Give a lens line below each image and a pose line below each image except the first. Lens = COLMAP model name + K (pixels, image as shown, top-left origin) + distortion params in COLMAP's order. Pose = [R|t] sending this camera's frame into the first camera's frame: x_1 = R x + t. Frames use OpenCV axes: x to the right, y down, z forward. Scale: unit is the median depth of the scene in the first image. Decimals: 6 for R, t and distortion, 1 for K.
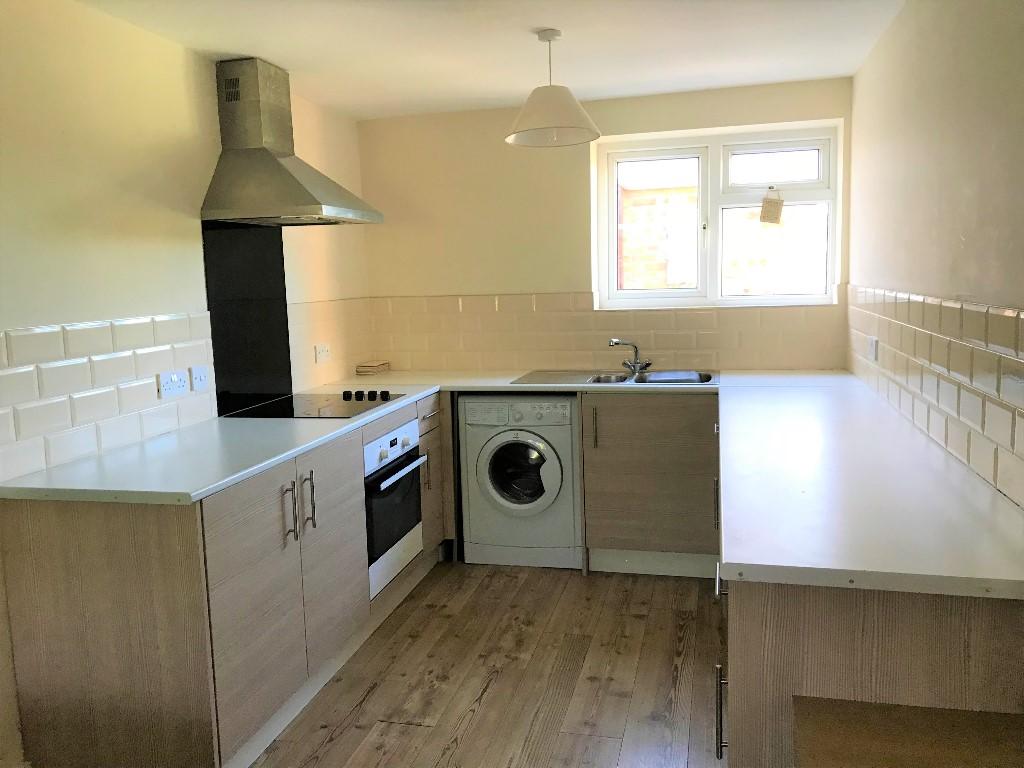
lens RADIAL K [[847.2, 0, 510.9], [0, 847.2, 385.4], [0, 0, 1]] dist [0.041732, -0.002437]
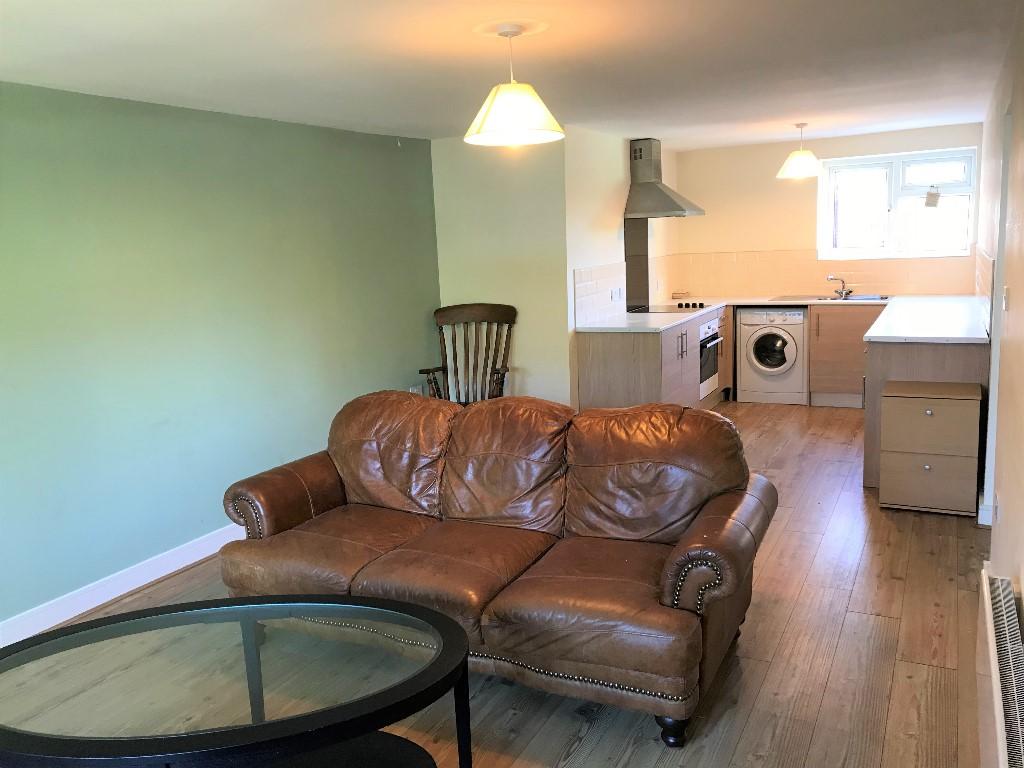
lens RADIAL K [[847.2, 0, 506.6], [0, 847.2, 376.2], [0, 0, 1]] dist [0.041732, -0.002437]
pose [[0.971859, 0.025930, -0.234132, -0.113782], [-0.016546, 0.998982, 0.041959, 0.091708], [0.234982, -0.036904, 0.971299, -0.907091]]
